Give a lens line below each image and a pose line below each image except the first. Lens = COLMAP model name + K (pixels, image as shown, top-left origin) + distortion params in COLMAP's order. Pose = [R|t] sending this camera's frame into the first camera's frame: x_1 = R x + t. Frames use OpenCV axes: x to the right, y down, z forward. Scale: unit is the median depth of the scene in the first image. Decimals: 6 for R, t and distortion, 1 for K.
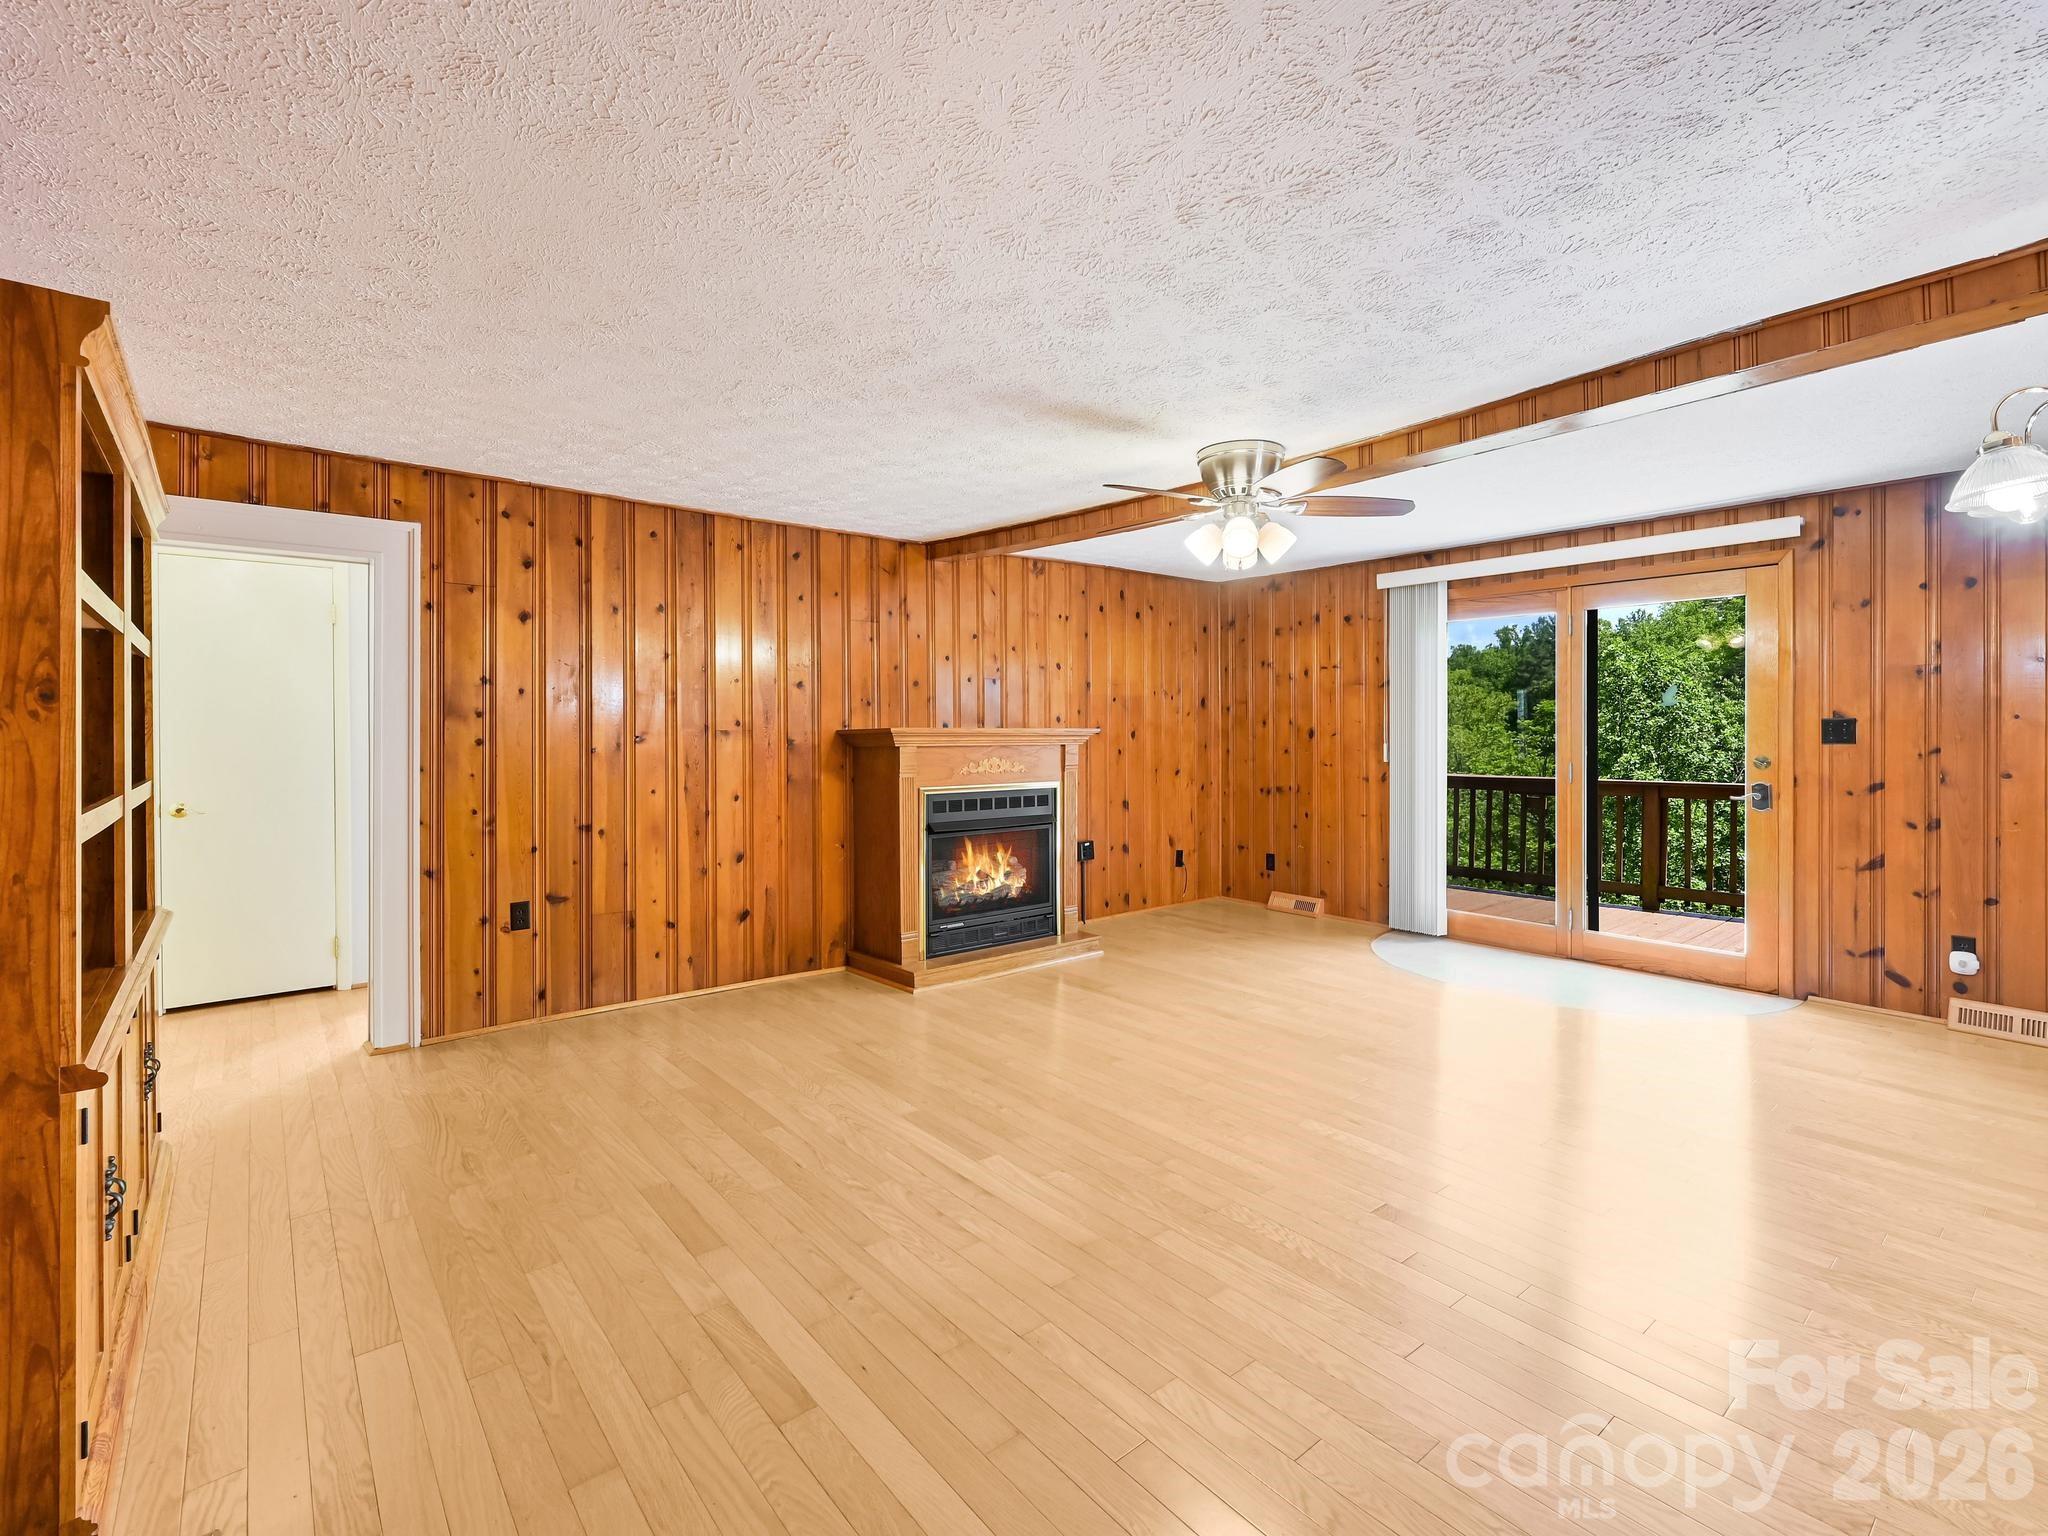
lens RADIAL K [[922.7, 0, 1028.0], [0, 922.7, 737.1], [0, 0, 1]] dist [-0.004919, 0.000120]
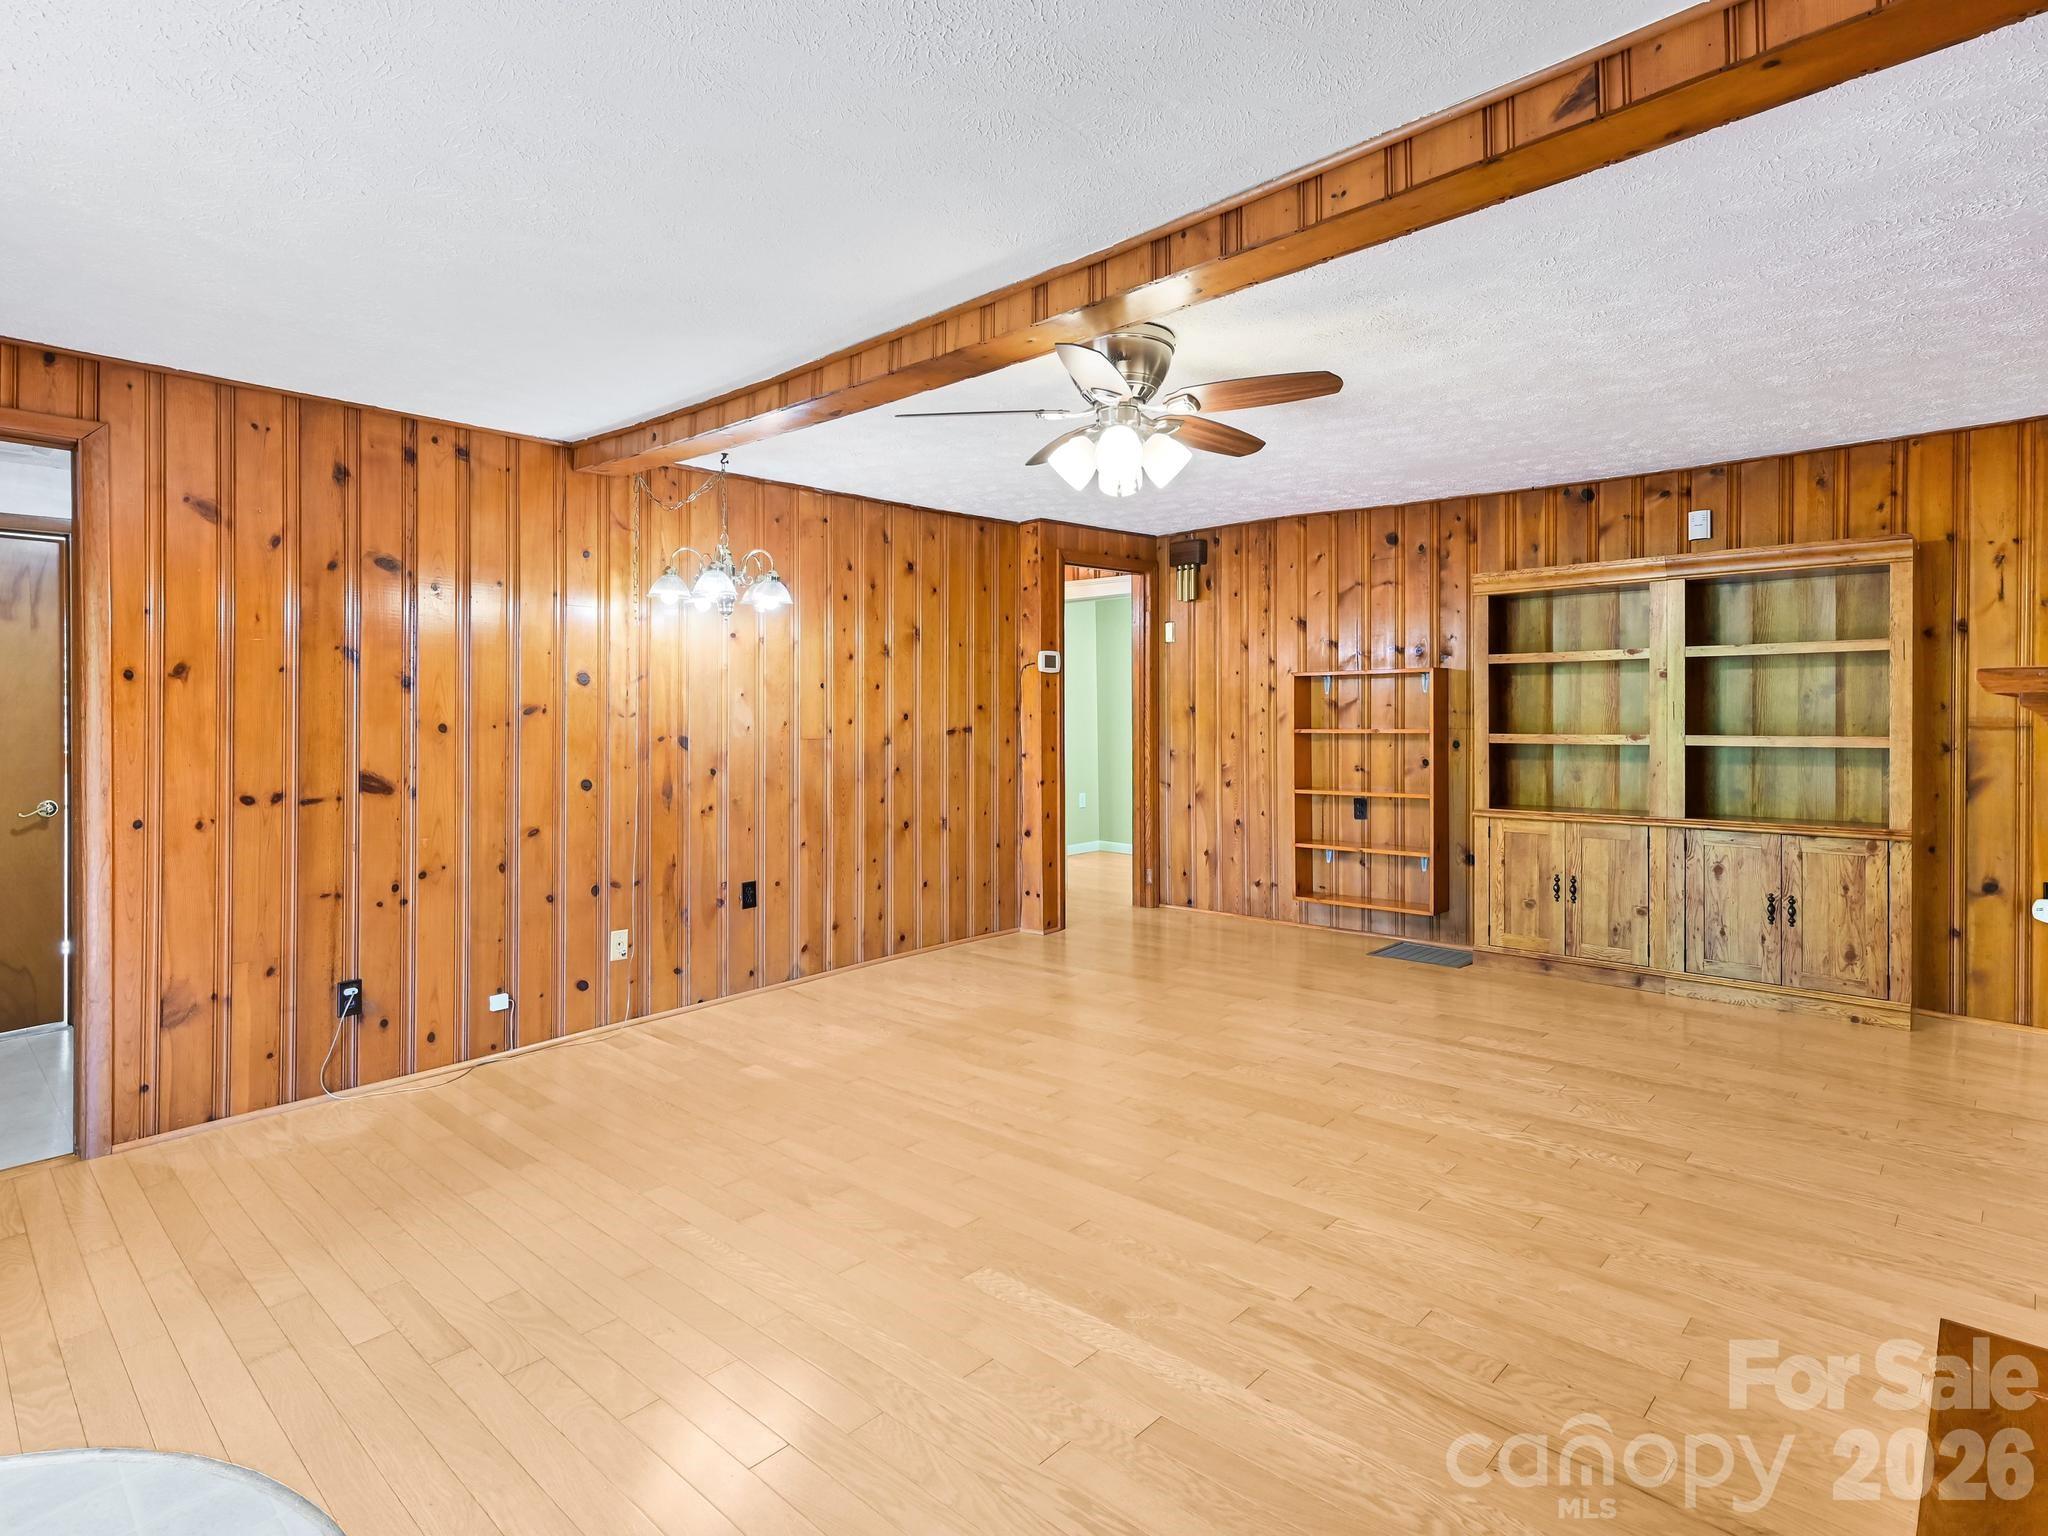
lens RADIAL K [[1067.3, 0, 1025.2], [0, 1067.3, 714.3], [0, 0, 1]] dist [0.001990, -0.000028]
pose [[-0.991657, 0.009376, -0.128560, 0.279607], [0.008356, 0.999929, 0.008470, -0.006199], [0.128630, 0.007325, -0.991666, 1.242928]]
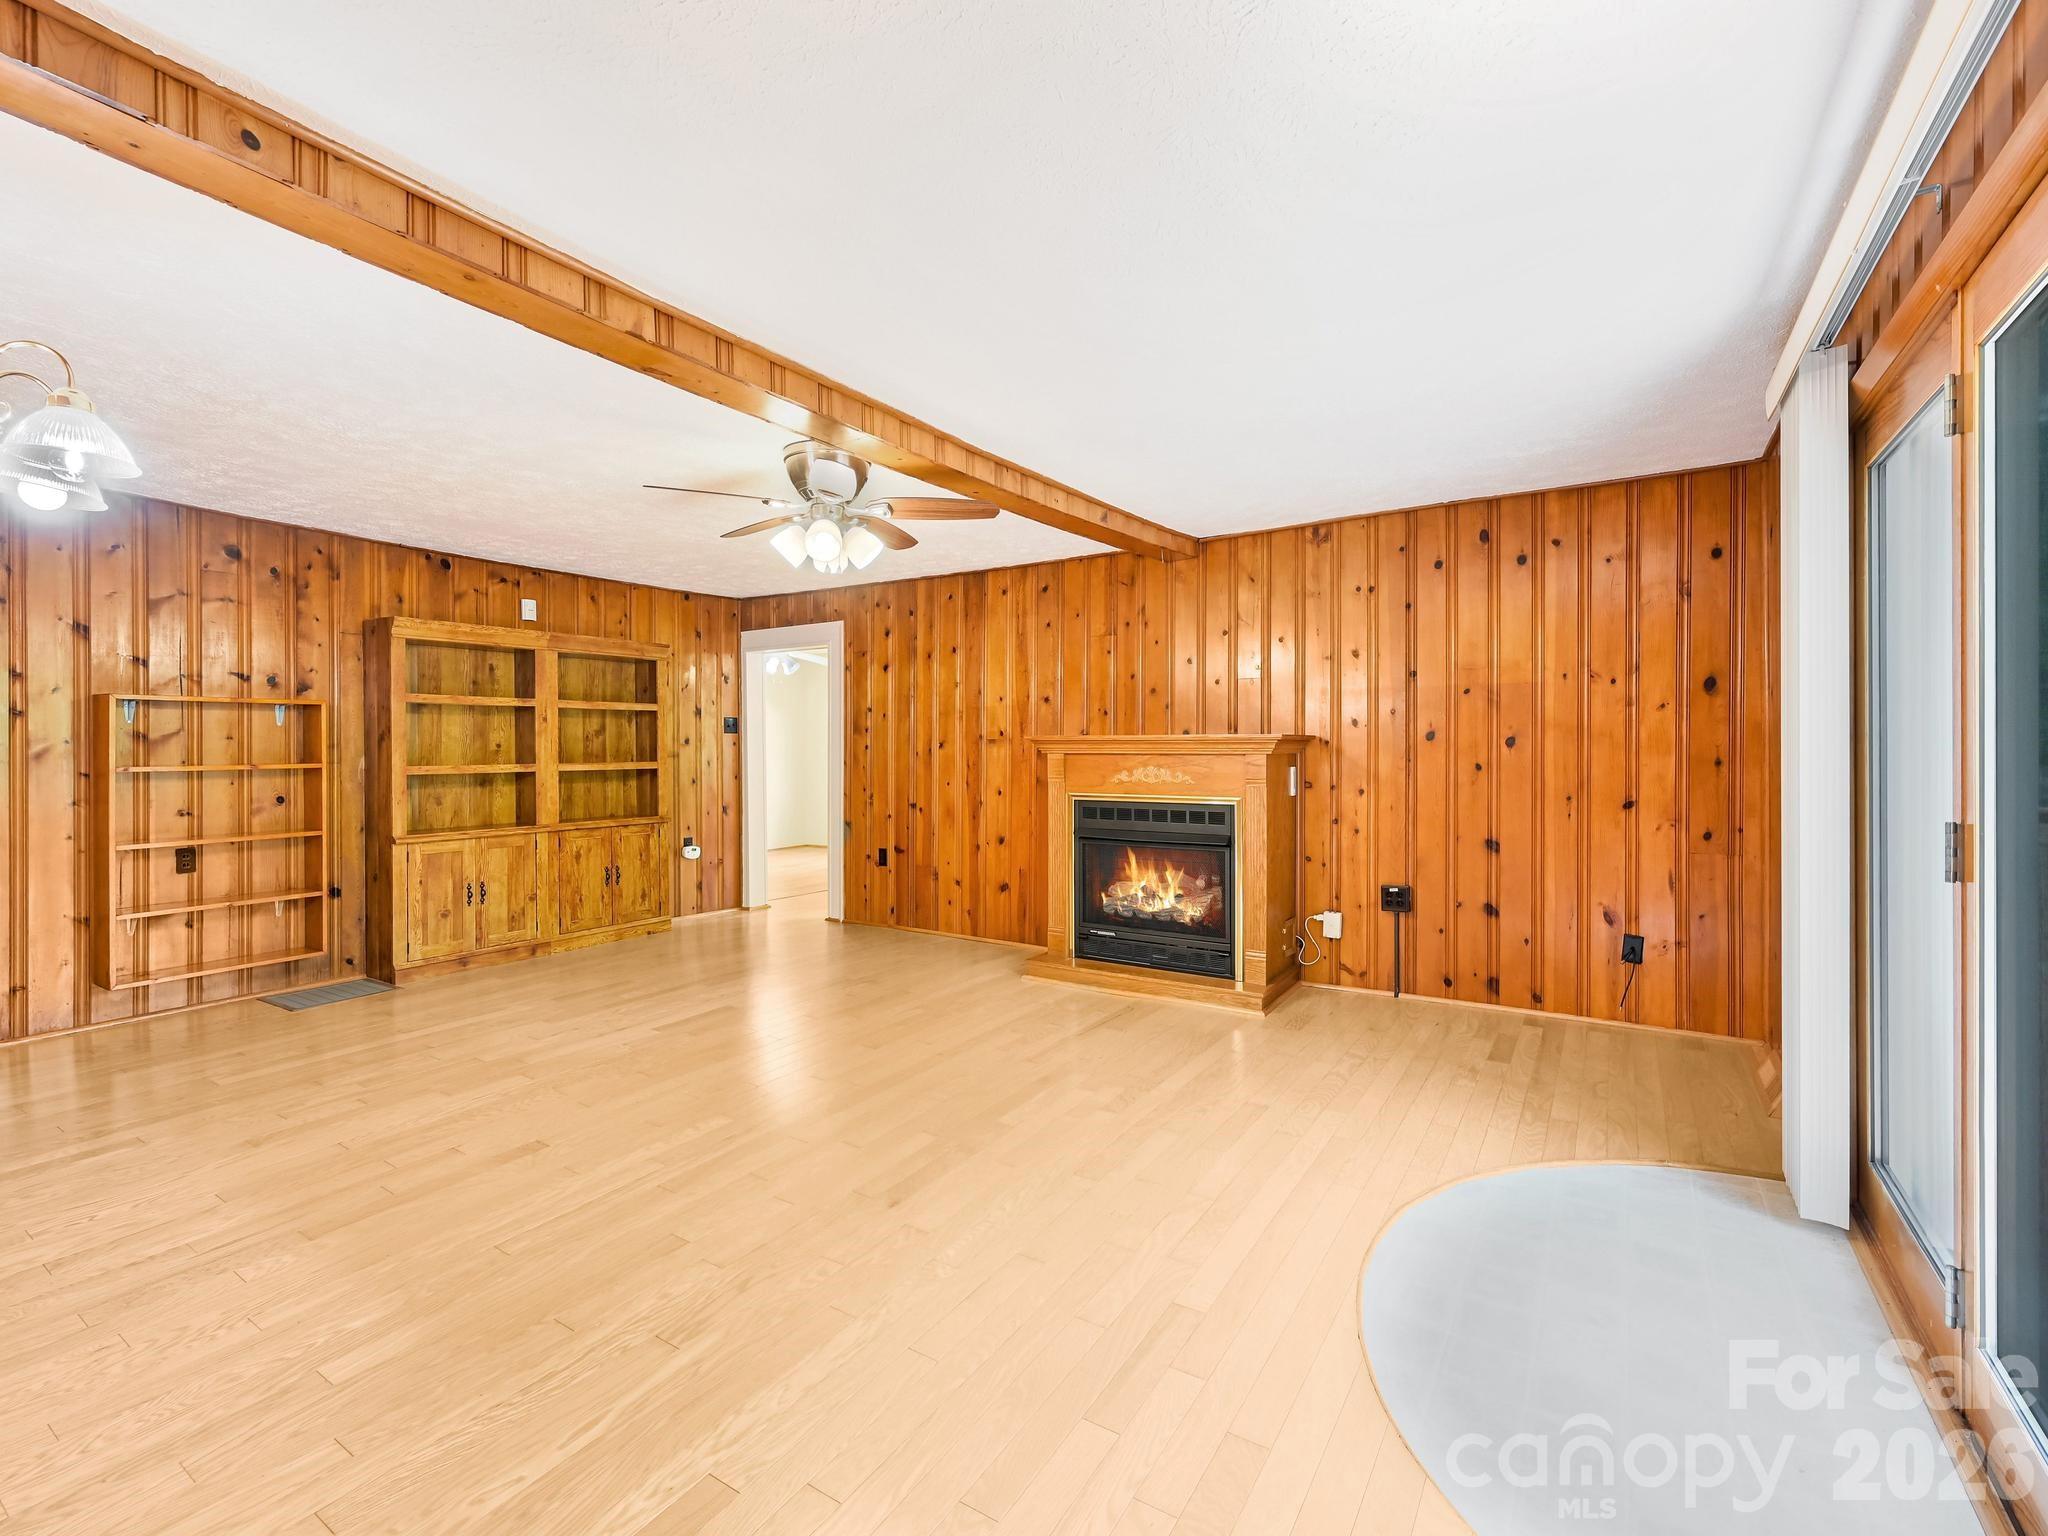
lens RADIAL K [[922.7, 0, 1028.0], [0, 922.7, 737.1], [0, 0, 1]] dist [-0.004919, 0.000120]
pose [[0.297051, -0.008683, -0.954822, 0.819821], [-0.003218, 0.999944, -0.010094, 0.002421], [0.954856, 0.006071, 0.297007, 0.606169]]
